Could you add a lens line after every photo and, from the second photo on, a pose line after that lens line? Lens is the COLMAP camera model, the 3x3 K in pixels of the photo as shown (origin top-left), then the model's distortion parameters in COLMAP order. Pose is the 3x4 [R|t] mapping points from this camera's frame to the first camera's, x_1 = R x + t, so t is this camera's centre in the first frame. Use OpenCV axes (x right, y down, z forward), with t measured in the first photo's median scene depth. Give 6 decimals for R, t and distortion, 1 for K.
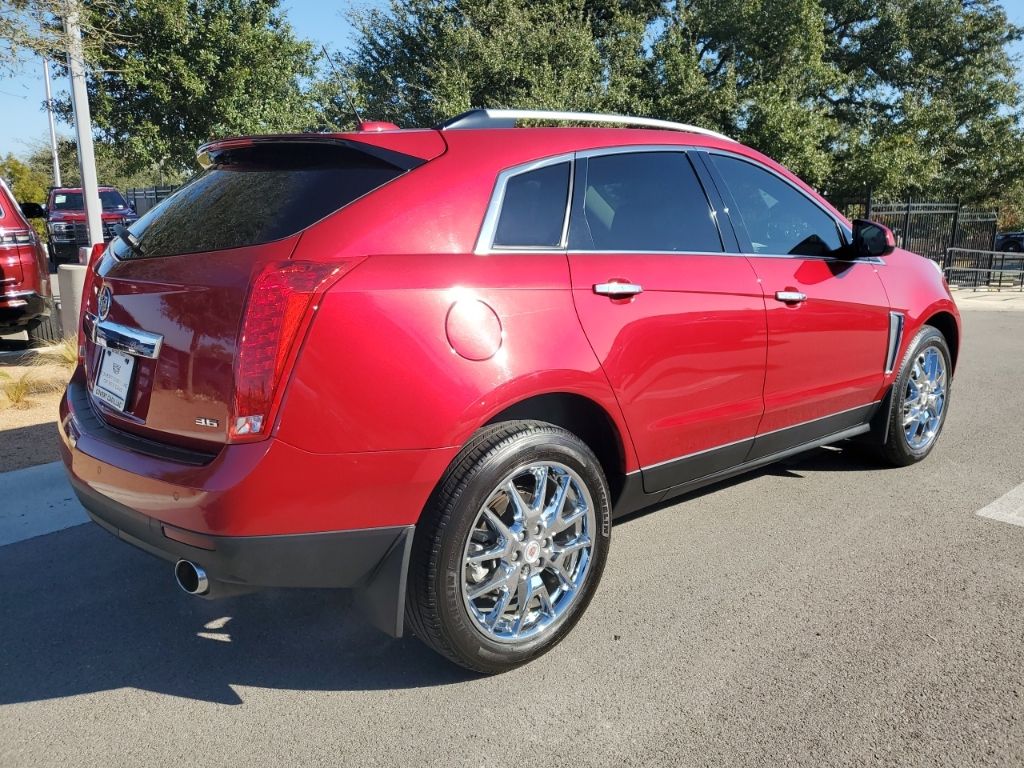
lens RADIAL K [[805.0, 0, 512.0], [0, 805.0, 384.0], [0, 0, 1]] dist [0.007331, 0.018837]
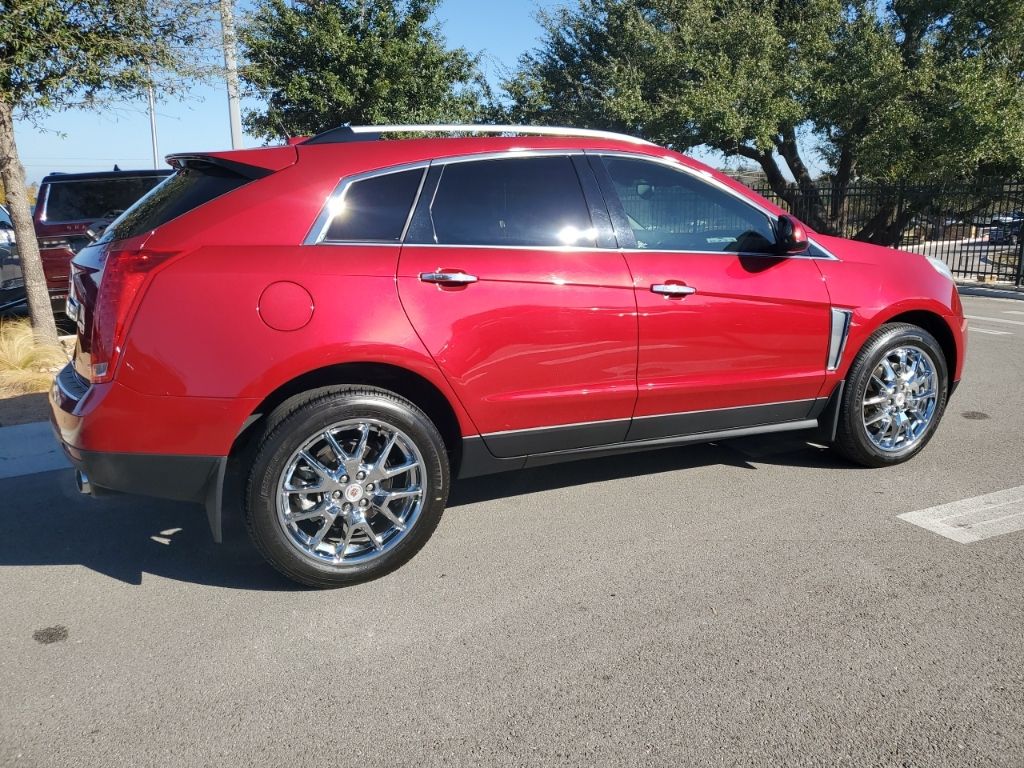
lens RADIAL K [[805.0, 0, 512.0], [0, 805.0, 384.0], [0, 0, 1]] dist [0.007331, 0.018837]
pose [[0.959439, 0.054510, -0.276596, 0.169972], [-0.051928, 0.998512, 0.016655, 0.003553], [0.277092, -0.001617, 0.960842, -0.029974]]
